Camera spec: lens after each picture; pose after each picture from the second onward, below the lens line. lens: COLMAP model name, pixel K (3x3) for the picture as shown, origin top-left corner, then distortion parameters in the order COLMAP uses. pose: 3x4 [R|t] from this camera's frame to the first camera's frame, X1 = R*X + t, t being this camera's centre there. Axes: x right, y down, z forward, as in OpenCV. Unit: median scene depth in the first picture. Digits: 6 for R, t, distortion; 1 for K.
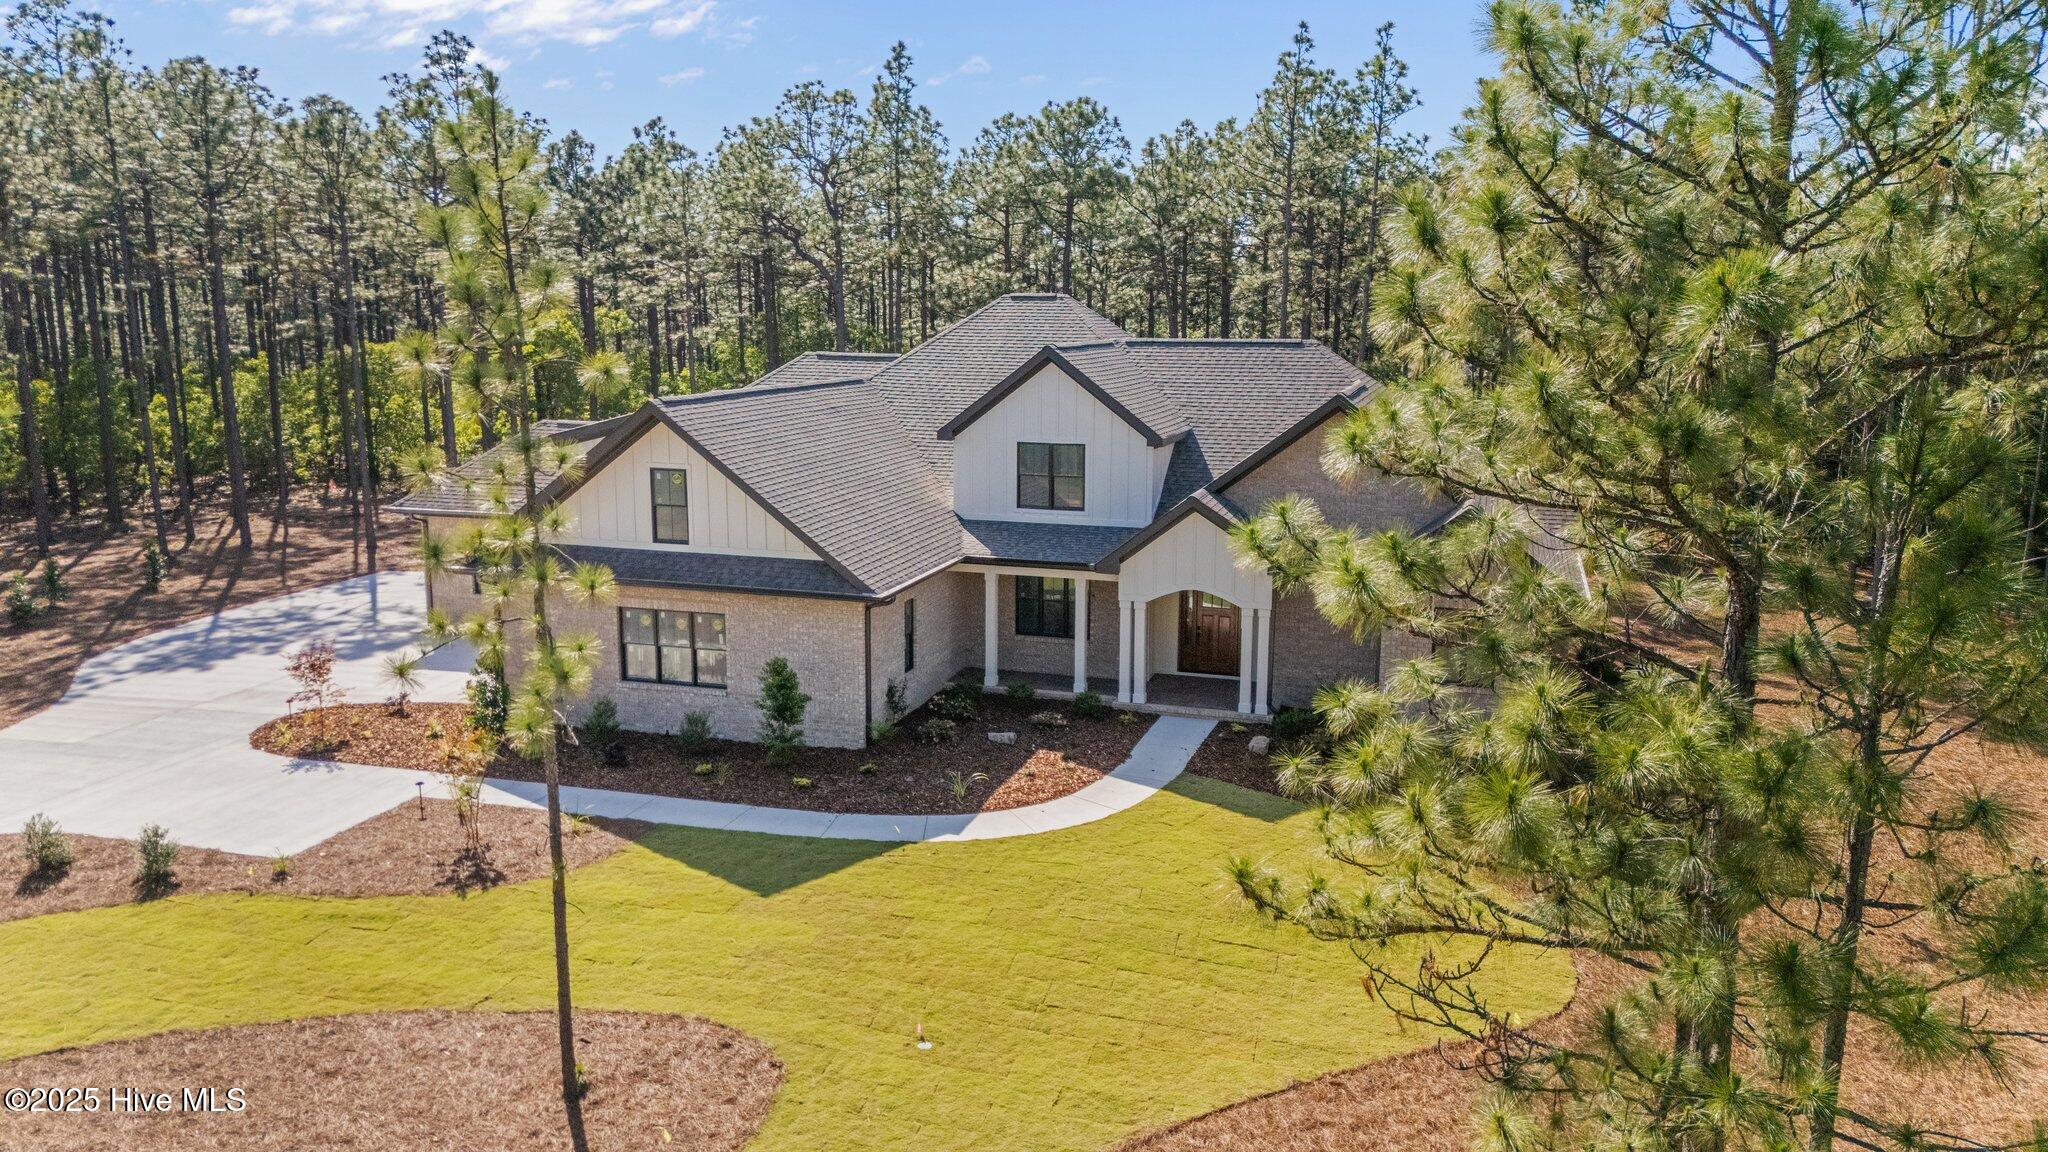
lens RADIAL K [[1532.5, 0, 1024.0], [0, 1532.5, 576.0], [0, 0, 1]] dist [0.092972, -0.103134]
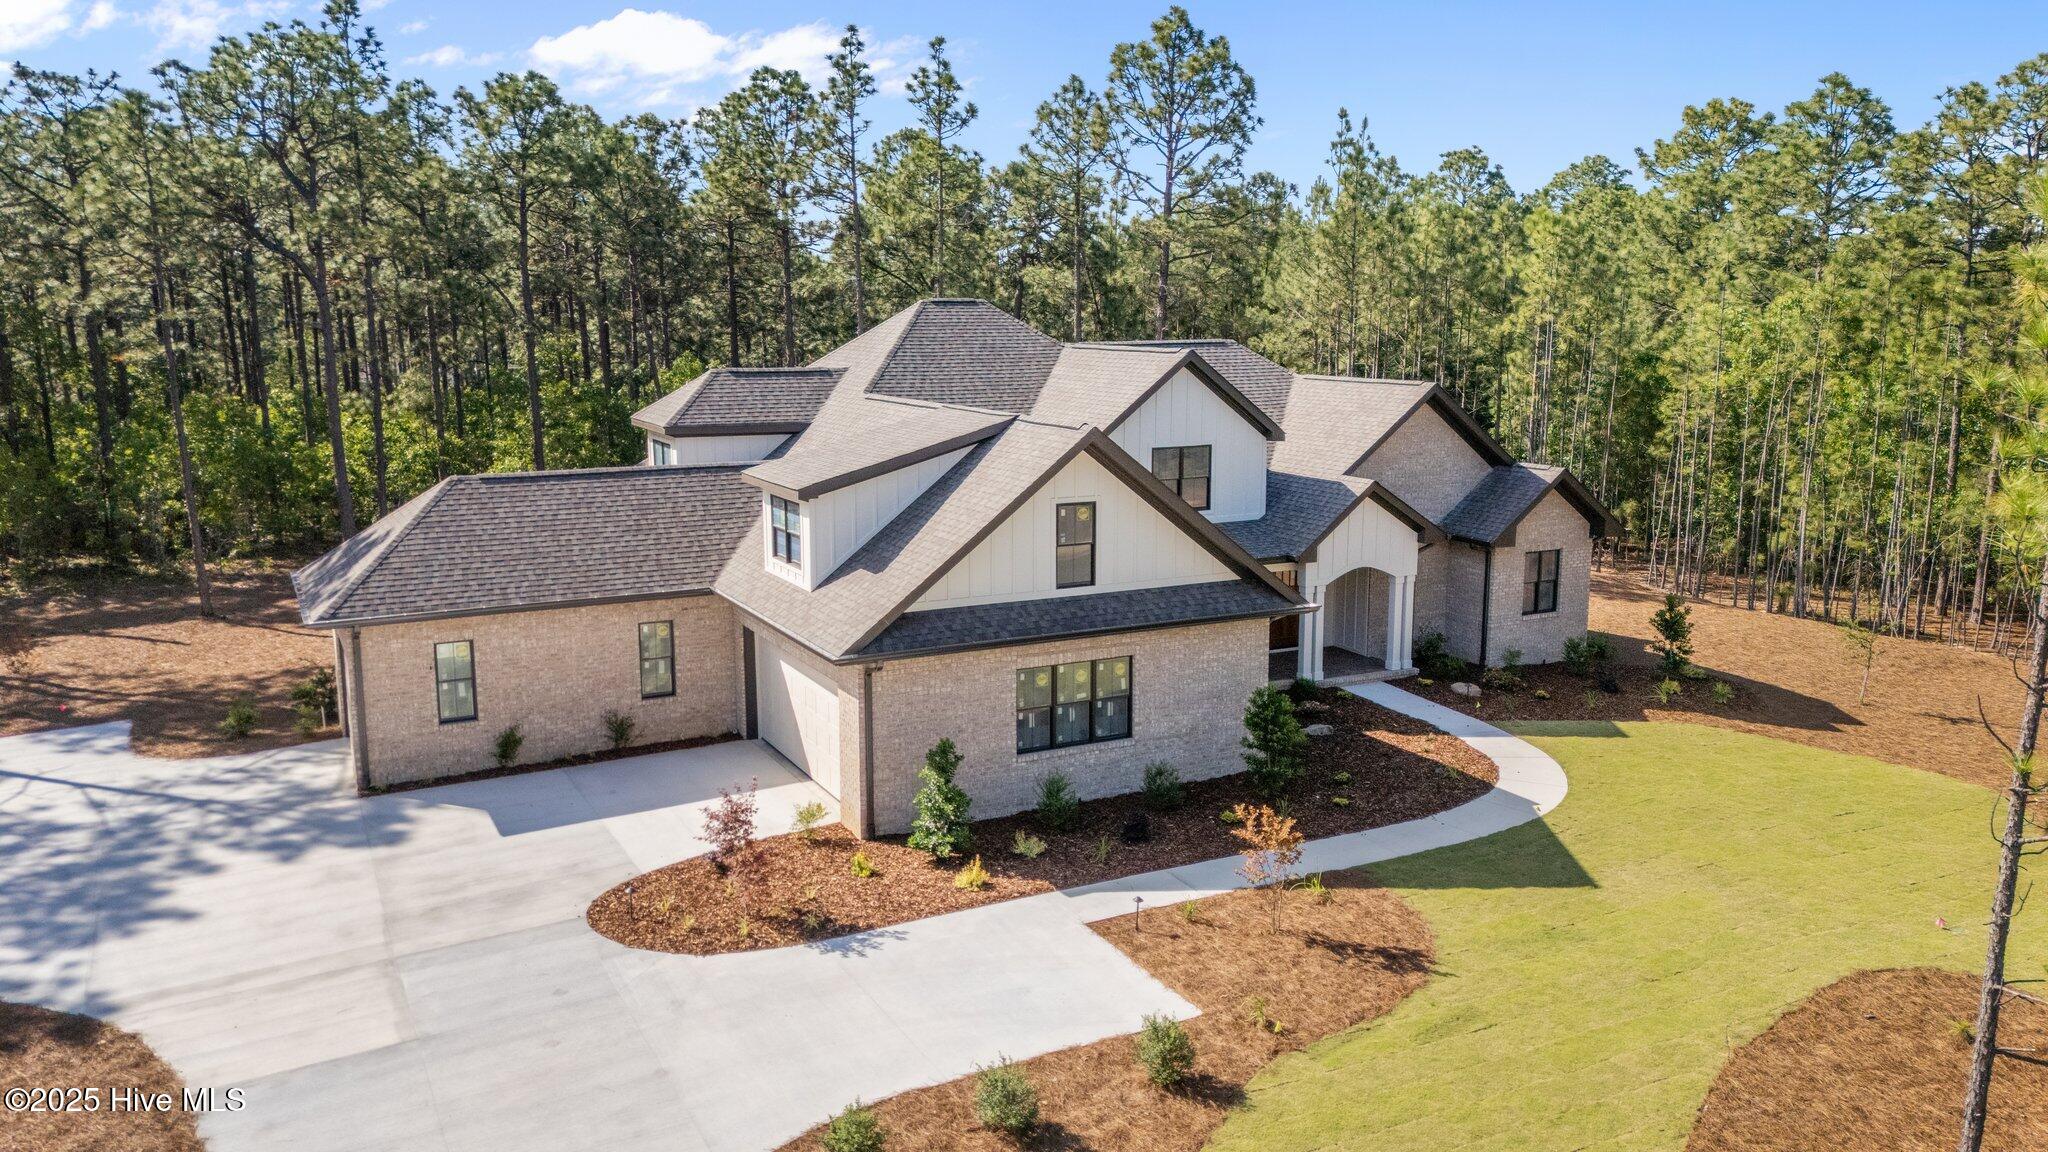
lens RADIAL K [[1540.8, 0, 1024.0], [0, 1540.8, 576.0], [0, 0, 1]] dist [0.091955, -0.130311]
pose [[0.713283, -0.132479, 0.688242, -0.891439], [0.132373, 0.989764, 0.053330, -0.081488], [-0.688263, 0.053065, 0.723518, 0.397998]]
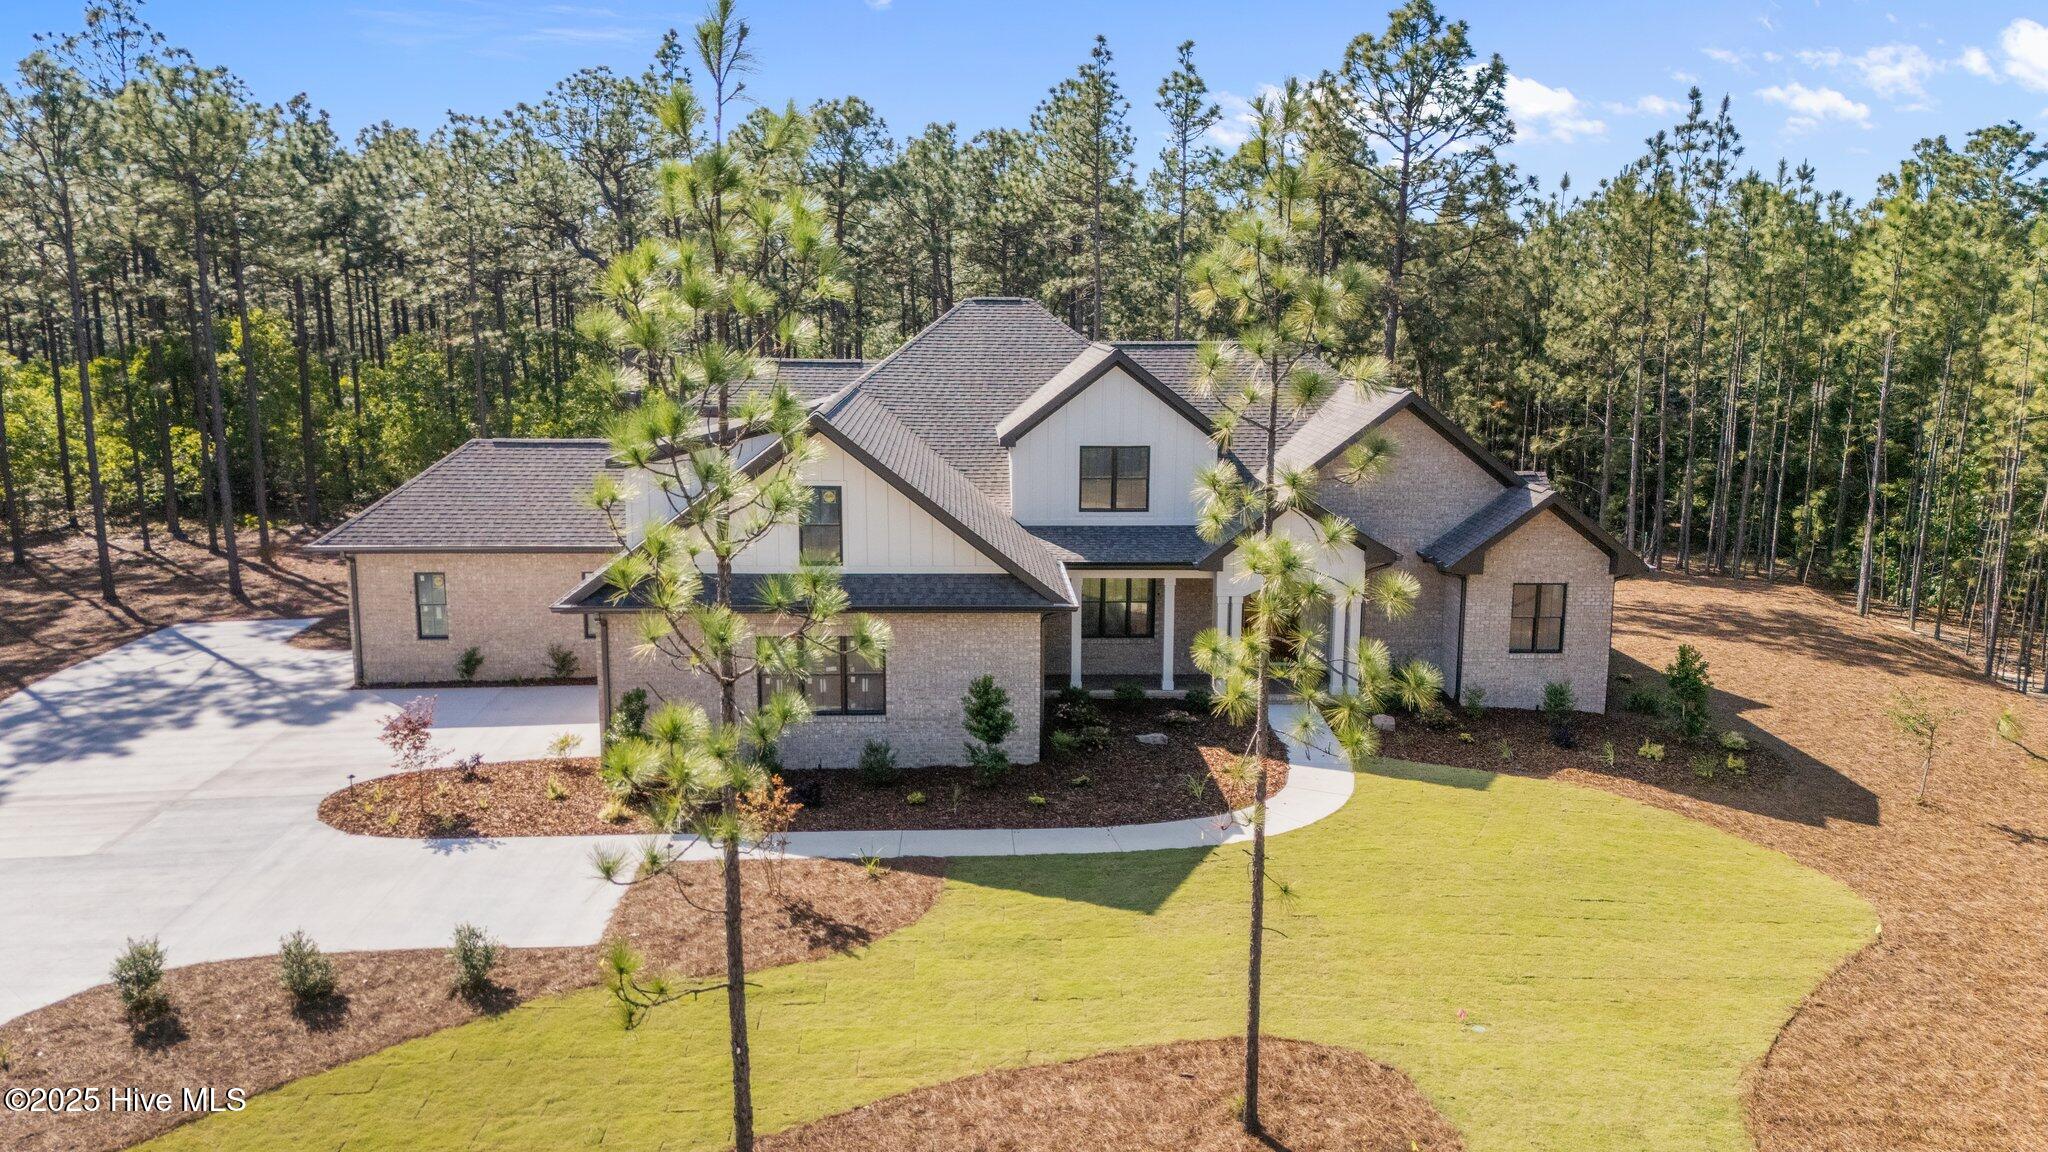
lens RADIAL K [[1532.5, 0, 1024.0], [0, 1532.5, 576.0], [0, 0, 1]] dist [0.092972, -0.103134]
pose [[0.941854, -0.060217, 0.330583, -0.439548], [0.060308, 0.998130, 0.009991, -0.017245], [-0.330566, 0.010527, 0.943724, 0.079110]]
